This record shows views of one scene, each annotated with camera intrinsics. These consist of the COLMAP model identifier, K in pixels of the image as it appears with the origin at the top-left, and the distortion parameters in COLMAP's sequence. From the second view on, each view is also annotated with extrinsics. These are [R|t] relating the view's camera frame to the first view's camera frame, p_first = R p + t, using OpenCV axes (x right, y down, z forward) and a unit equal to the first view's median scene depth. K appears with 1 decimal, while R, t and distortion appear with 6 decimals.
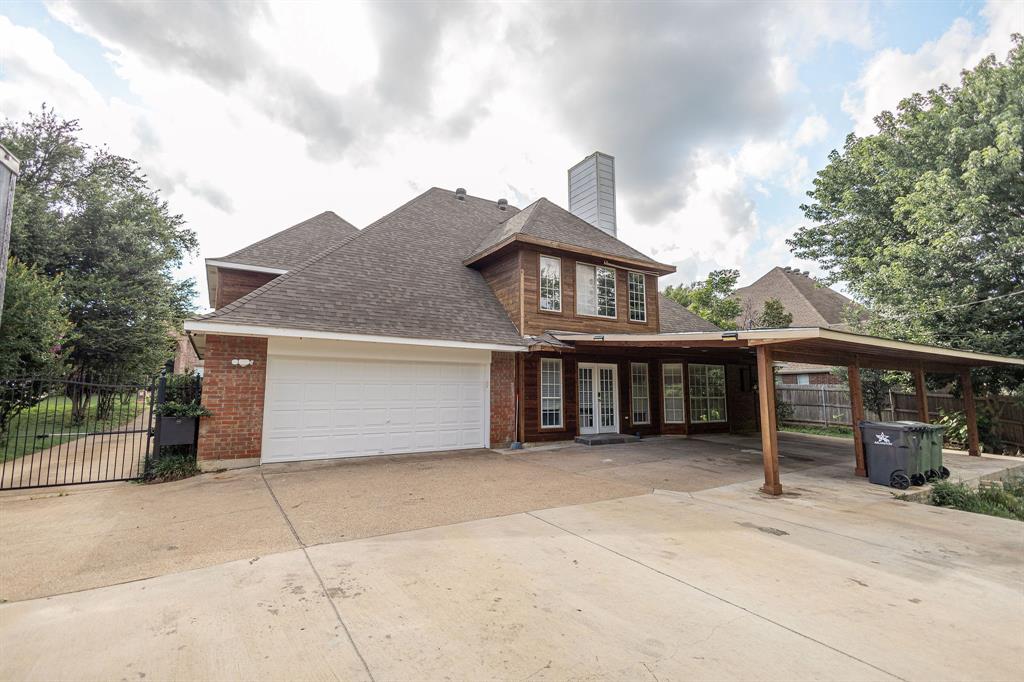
lens RADIAL K [[473.8, 0, 510.0], [0, 473.8, 340.1], [0, 0, 1]] dist [0.013433, -0.000437]
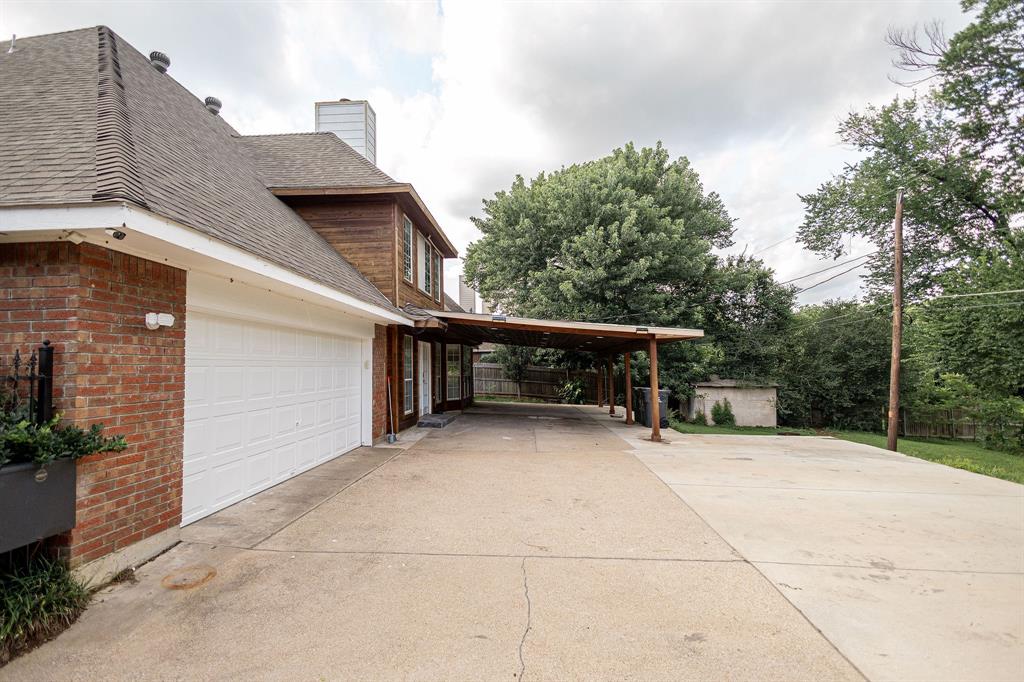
lens RADIAL K [[473.8, 0, 513.1], [0, 473.8, 339.7], [0, 0, 1]] dist [0.013433, -0.000437]
pose [[0.555390, 0.040262, 0.830615, -0.562968], [-0.082540, 0.996564, 0.006885, 0.025988], [-0.827484, -0.072383, 0.556804, 0.360886]]
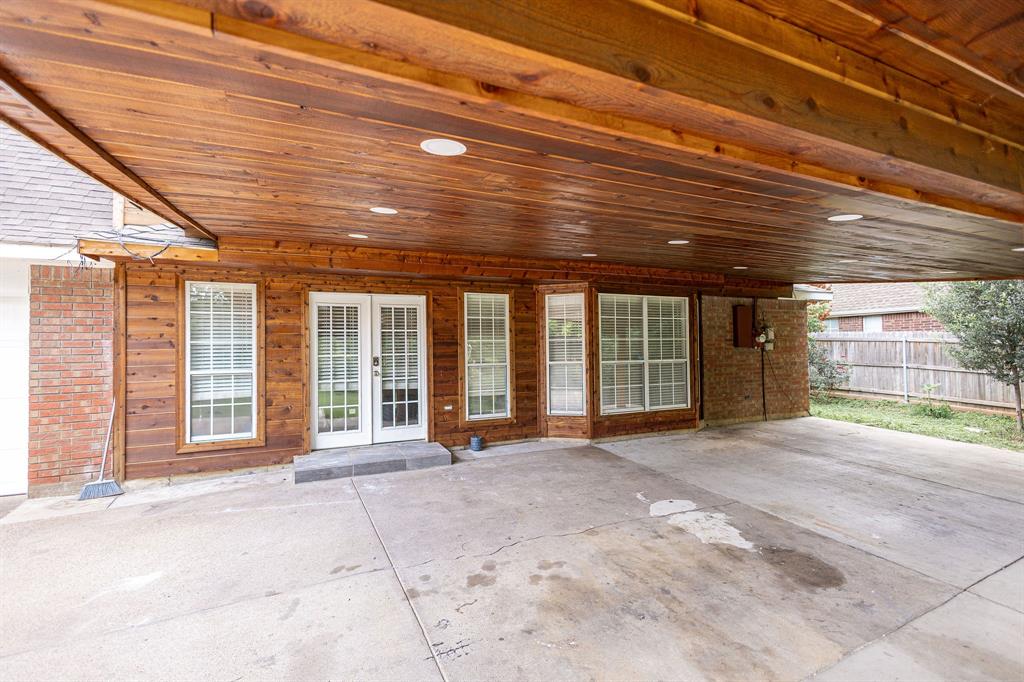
lens RADIAL K [[473.8, 0, 510.6], [0, 473.8, 338.4], [0, 0, 1]] dist [0.013433, -0.000437]
pose [[0.992806, -0.018089, -0.118362, 0.421853], [0.028692, 0.995663, 0.088502, 0.061286], [0.116248, -0.091261, 0.989019, 0.621405]]
